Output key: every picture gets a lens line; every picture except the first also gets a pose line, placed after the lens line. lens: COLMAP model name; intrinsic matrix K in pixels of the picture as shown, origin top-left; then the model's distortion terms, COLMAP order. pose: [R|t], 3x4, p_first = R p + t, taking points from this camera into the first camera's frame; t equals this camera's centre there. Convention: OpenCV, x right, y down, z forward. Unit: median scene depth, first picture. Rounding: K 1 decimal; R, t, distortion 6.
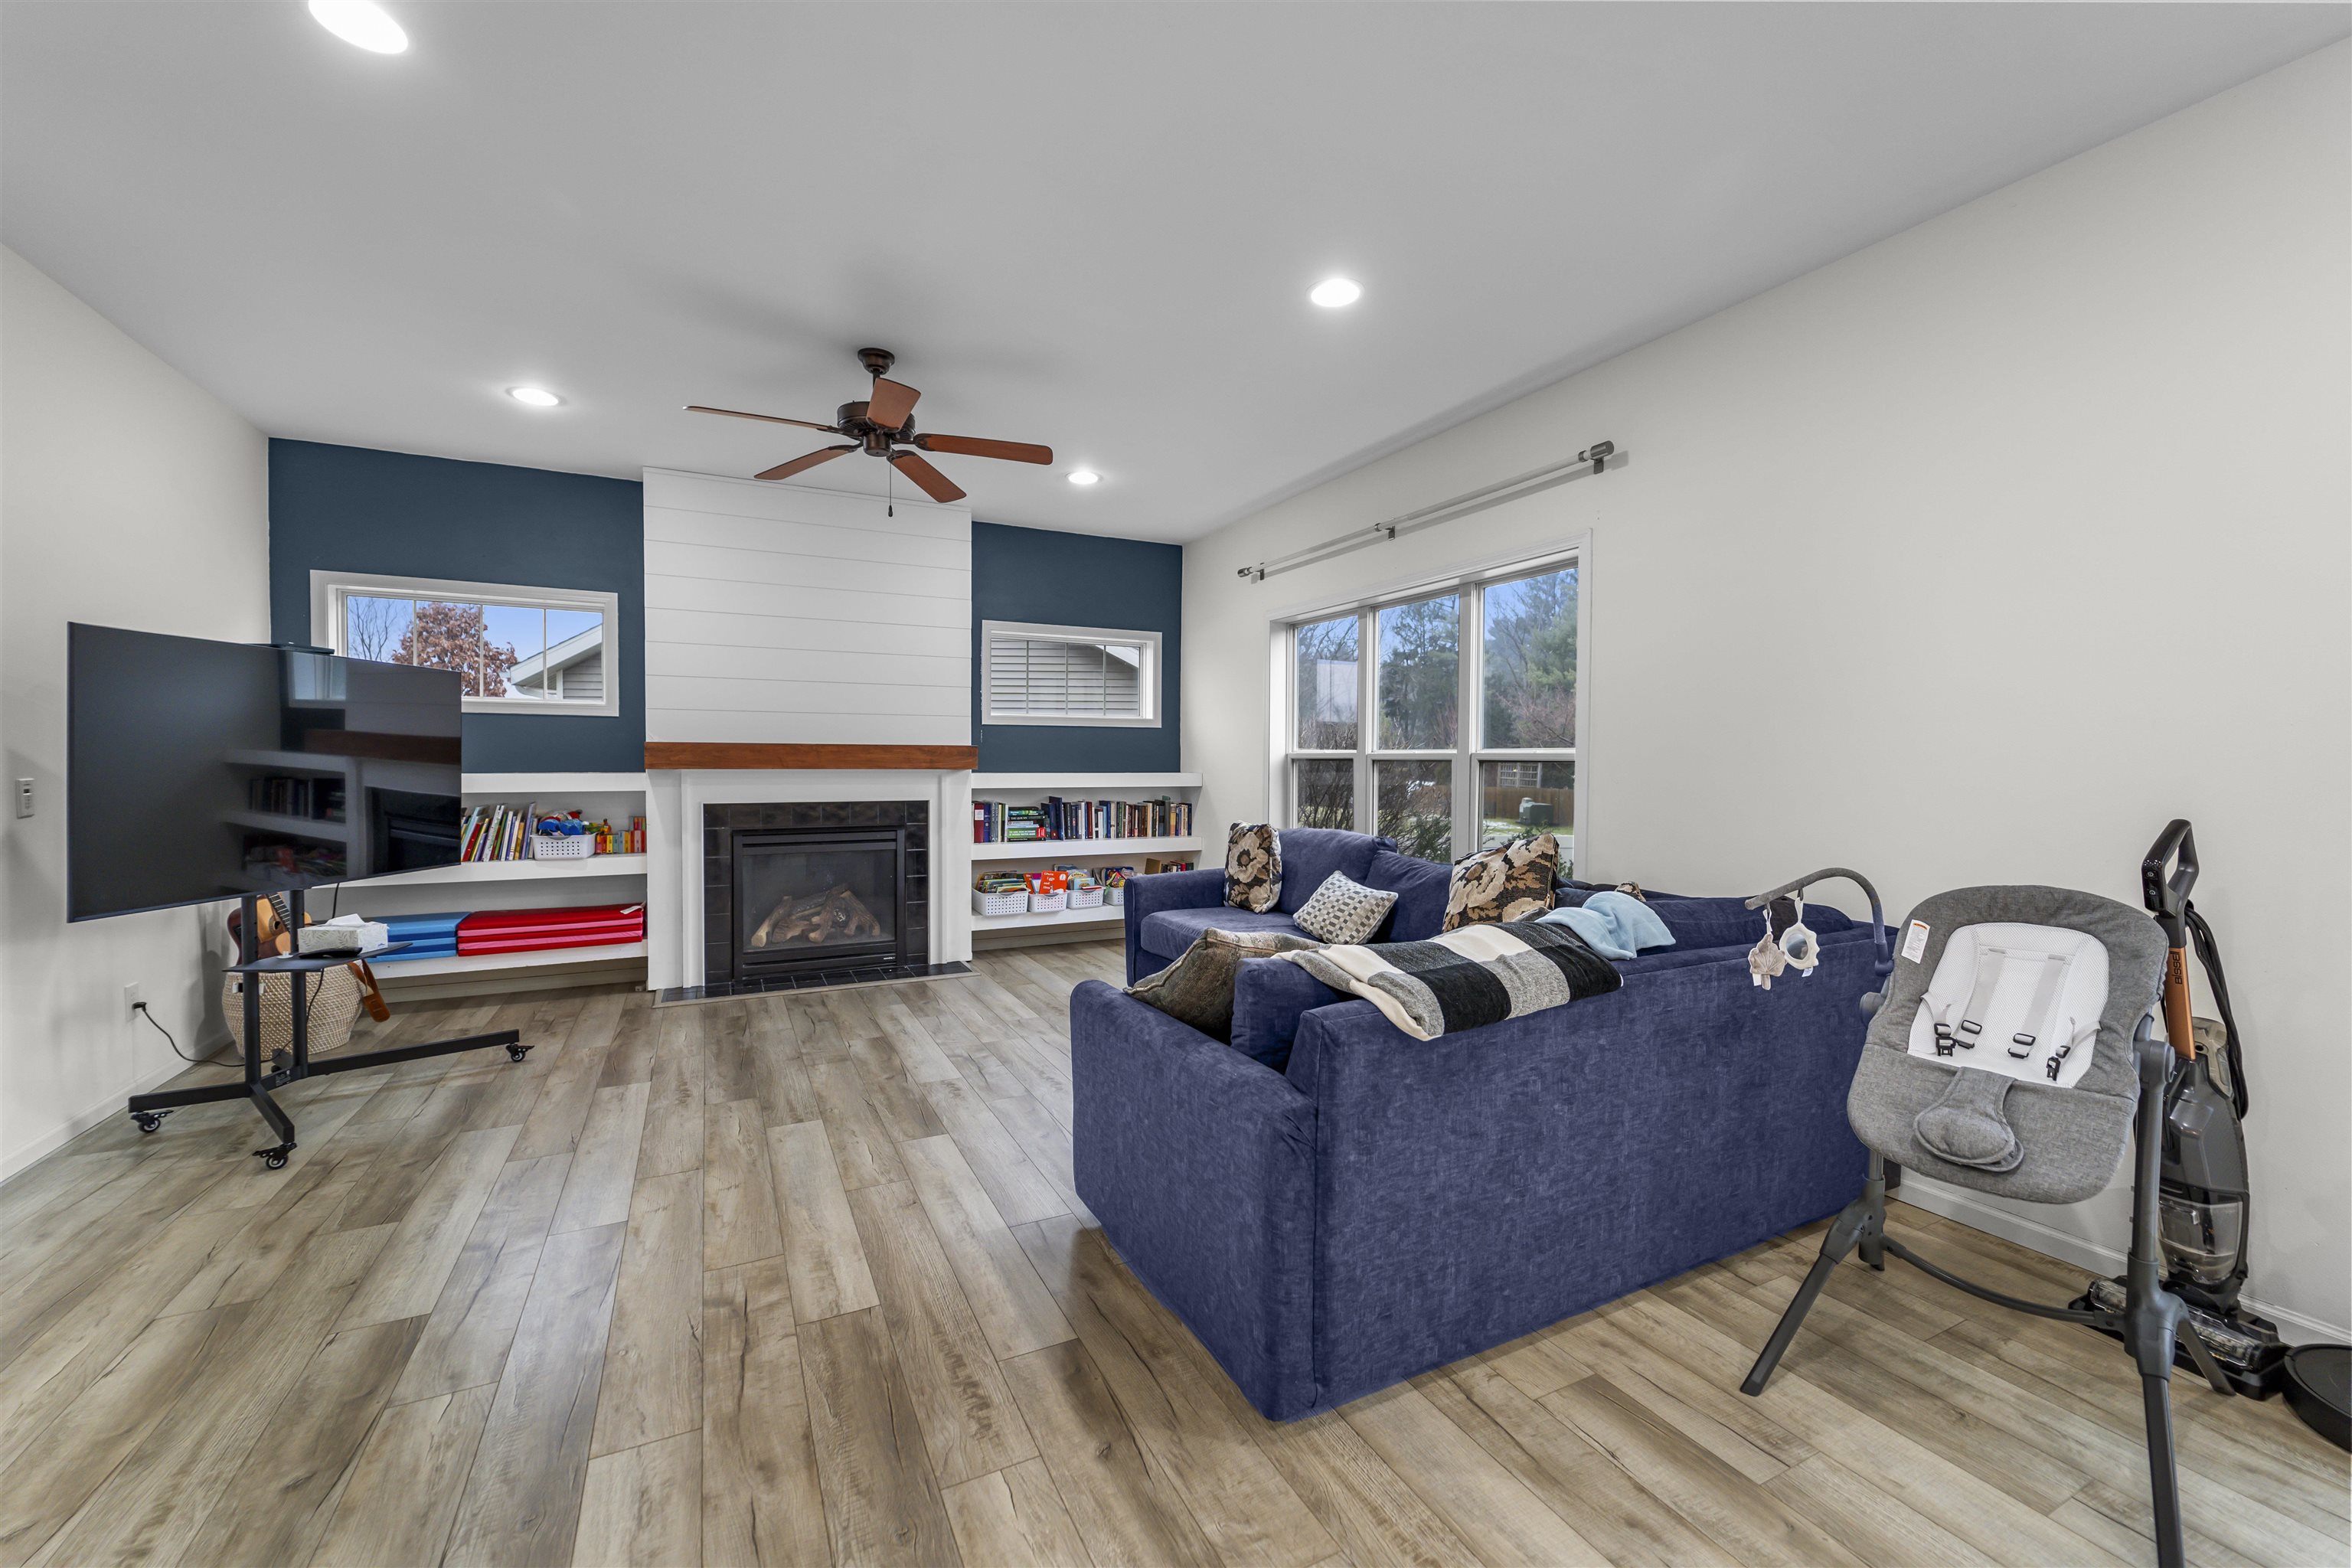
lens RADIAL K [[939.1, 0, 1178.7], [0, 939.1, 786.1], [0, 0, 1]] dist [0.000316, -0.000223]
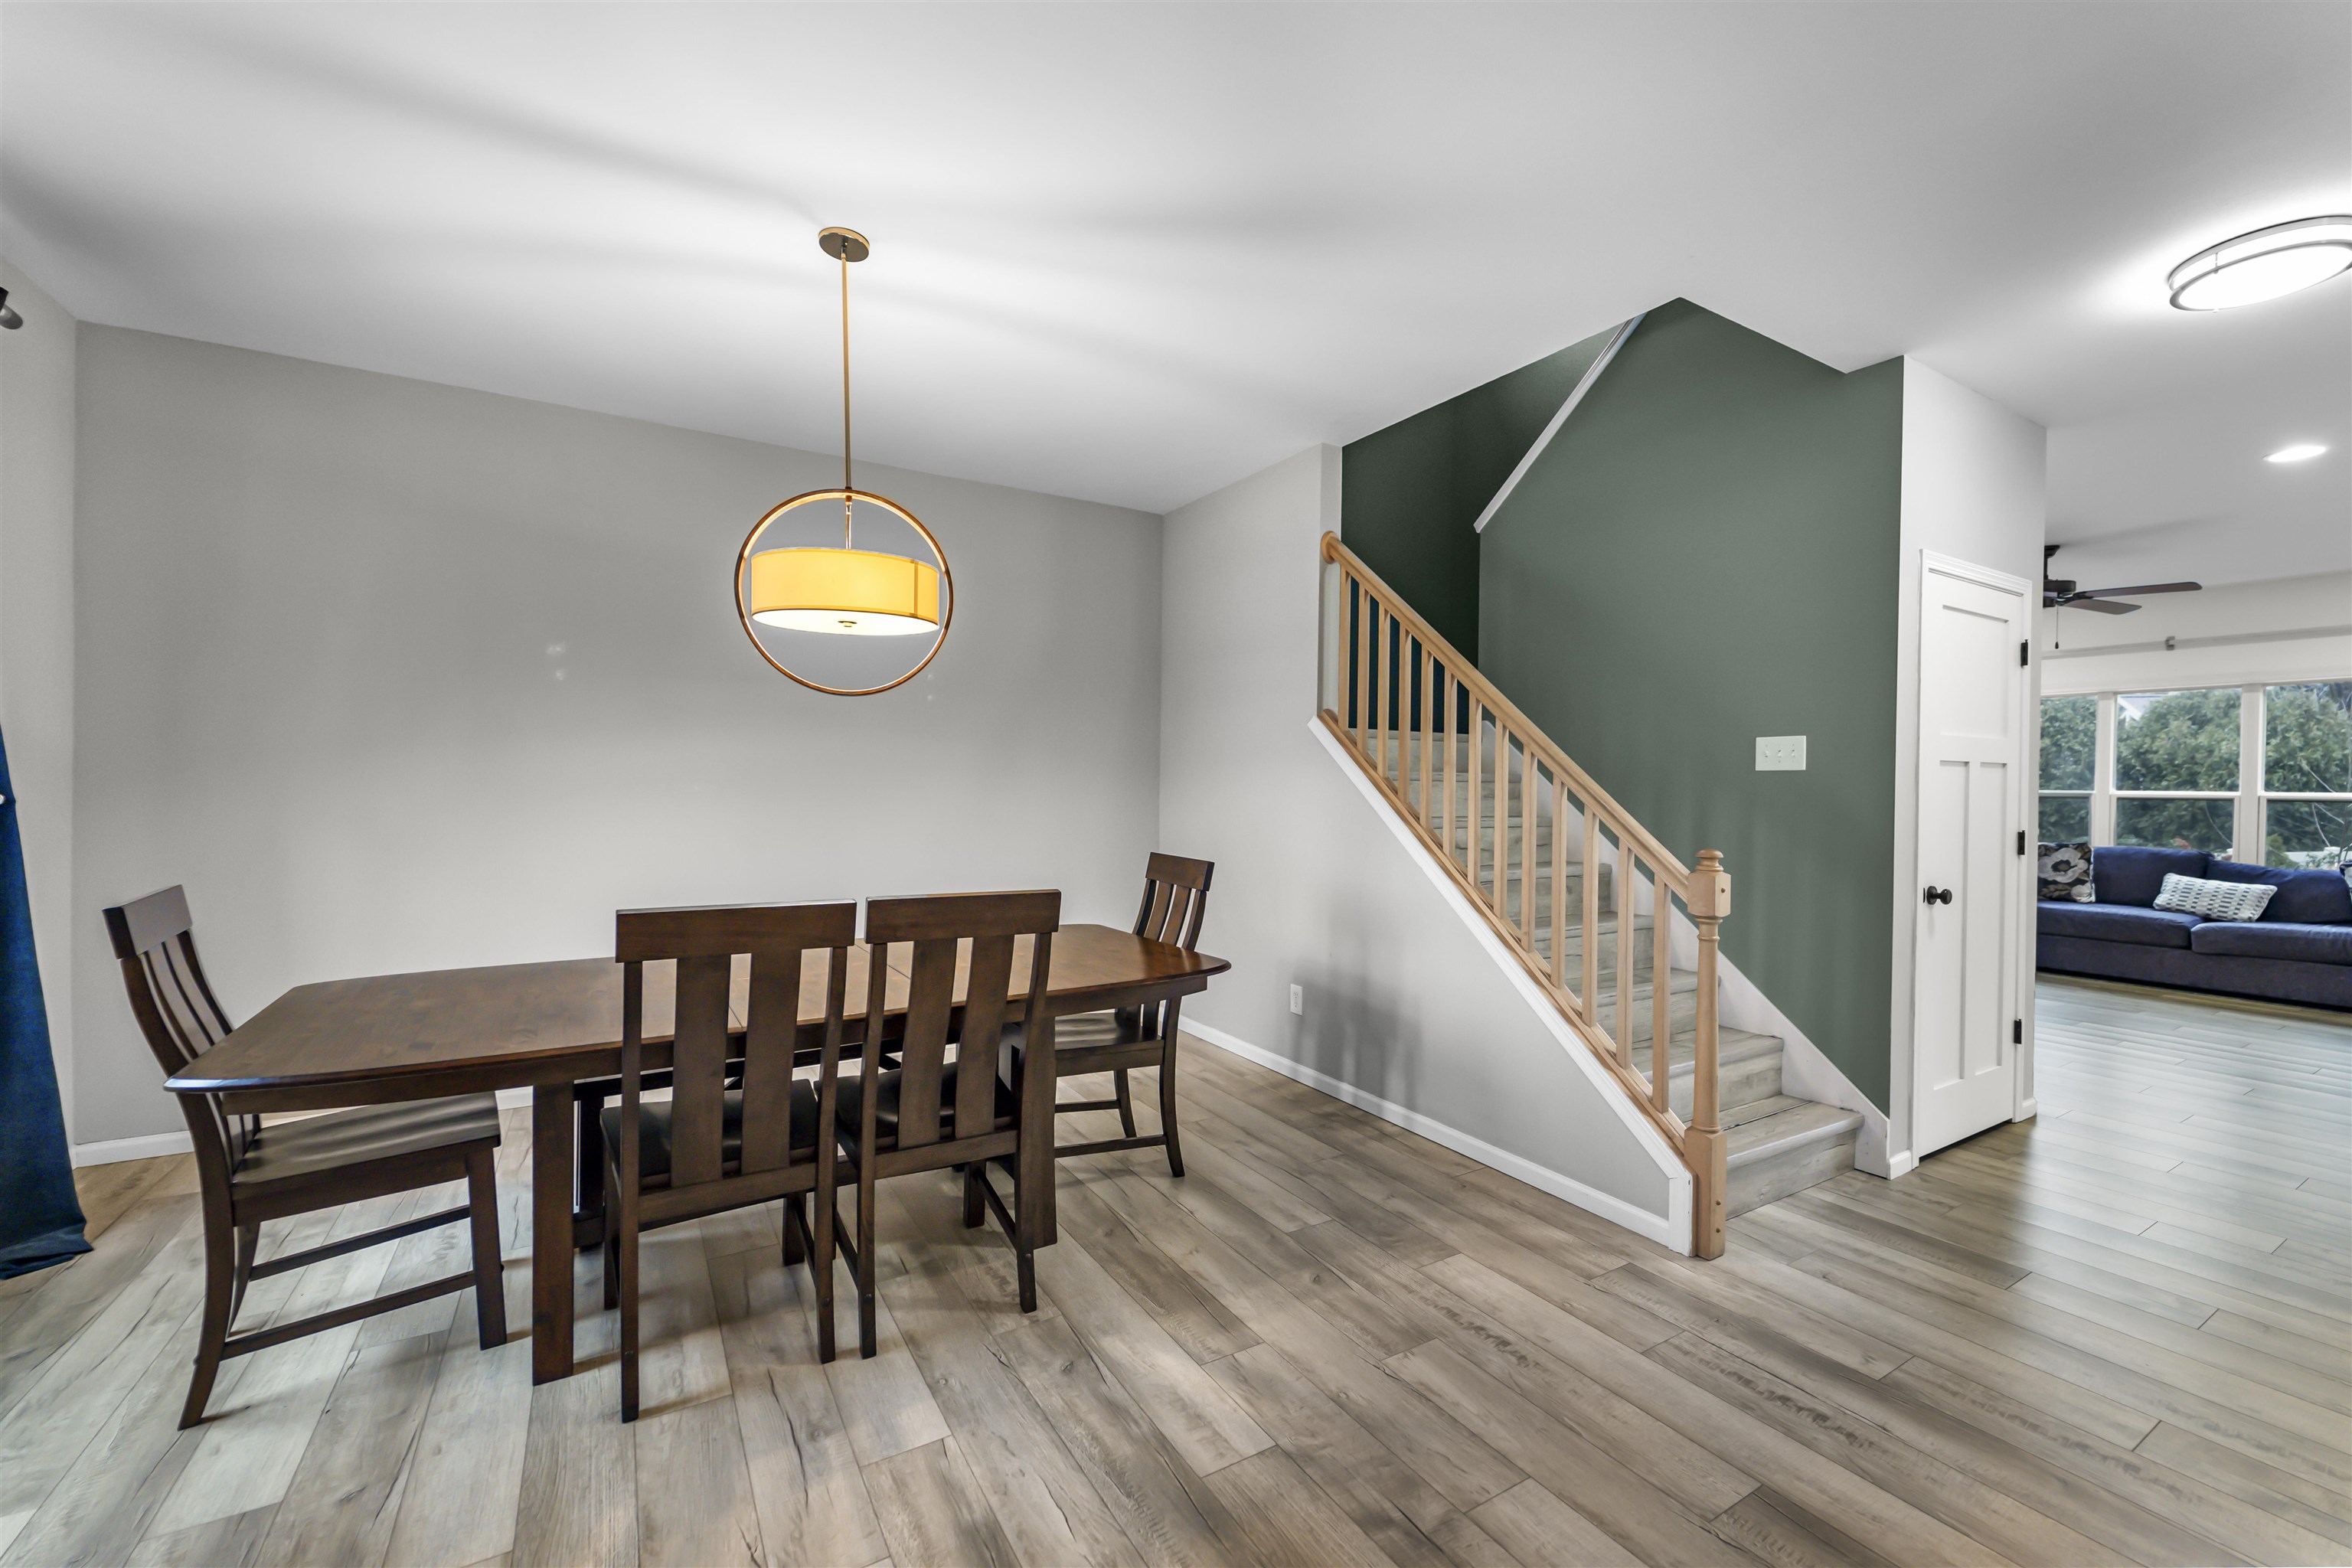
lens RADIAL K [[939.1, 0, 1178.7], [0, 939.1, 786.1], [0, 0, 1]] dist [0.000316, -0.000223]
pose [[0.997311, 0.001994, 0.073254, -1.314133], [0.000003, 0.999629, -0.027255, -0.006856], [-0.073281, 0.027182, 0.996941, -0.332050]]
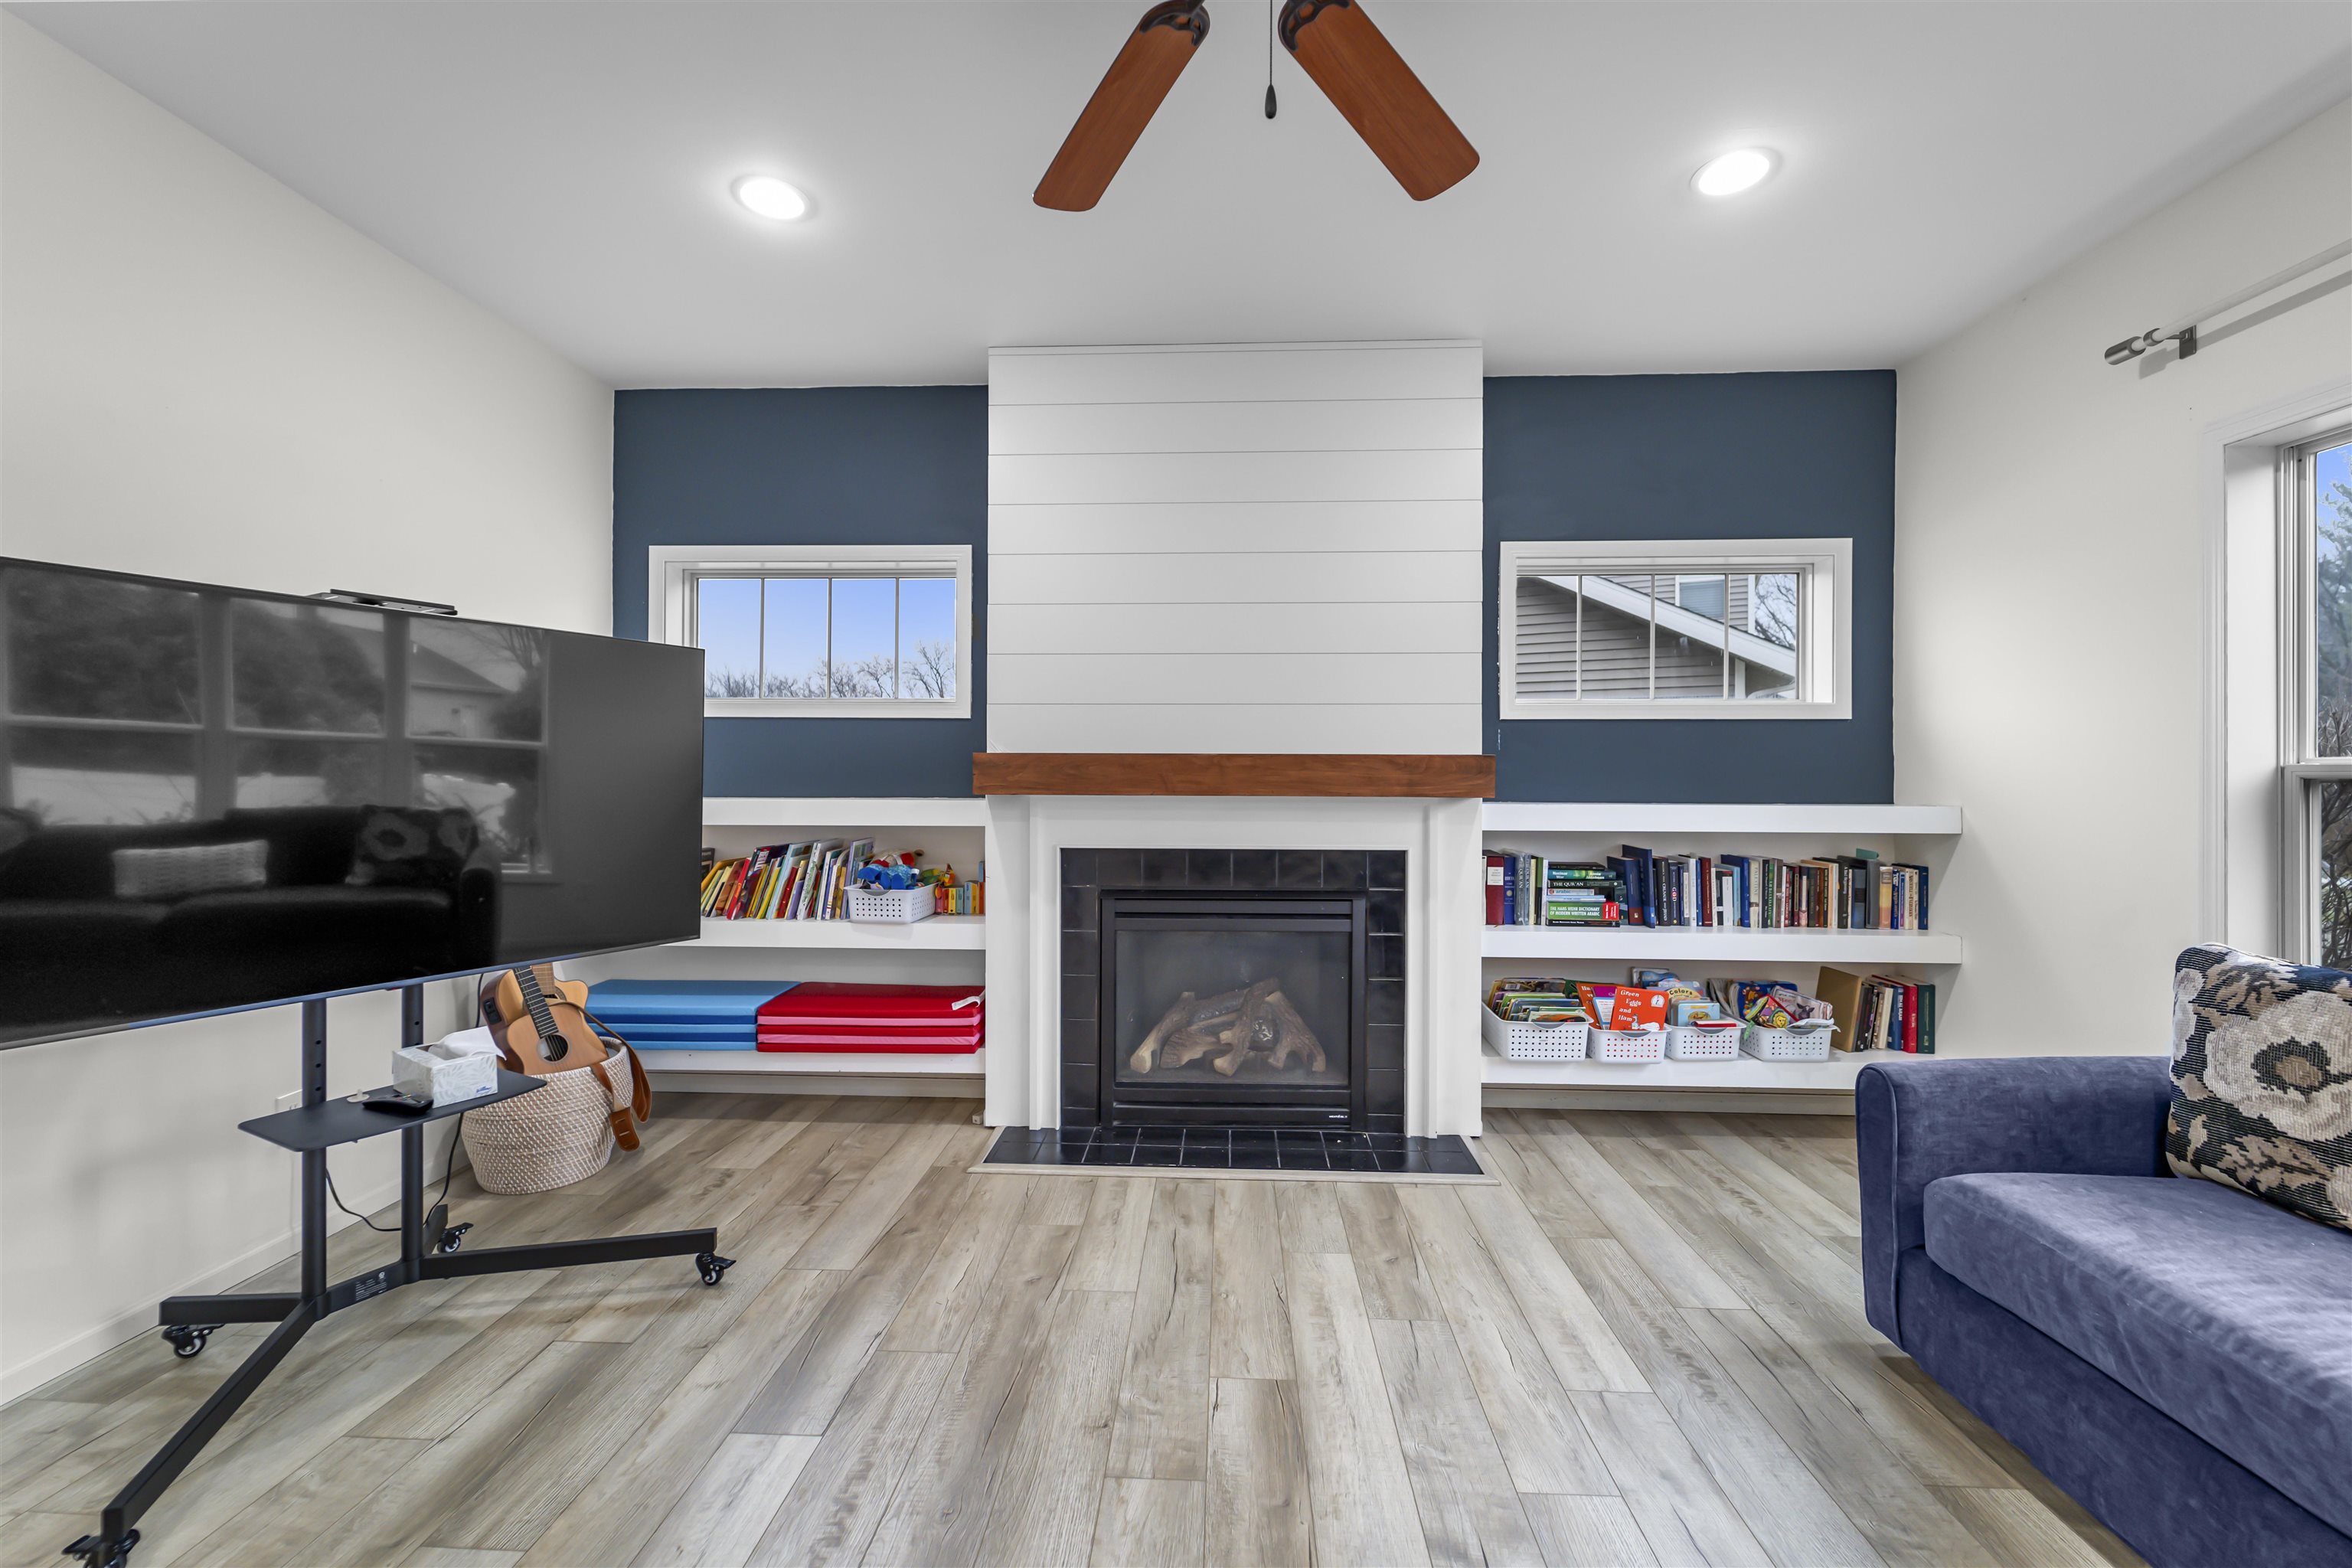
lens RADIAL K [[947.8, 0, 1181.8], [0, 947.8, 769.3], [0, 0, 1]] dist [-0.001610, -0.000502]
pose [[0.870293, -0.004845, -0.492511, -0.107804], [-0.013182, 0.999364, -0.033124, -0.014465], [0.492359, 0.035320, 0.869675, 0.460488]]
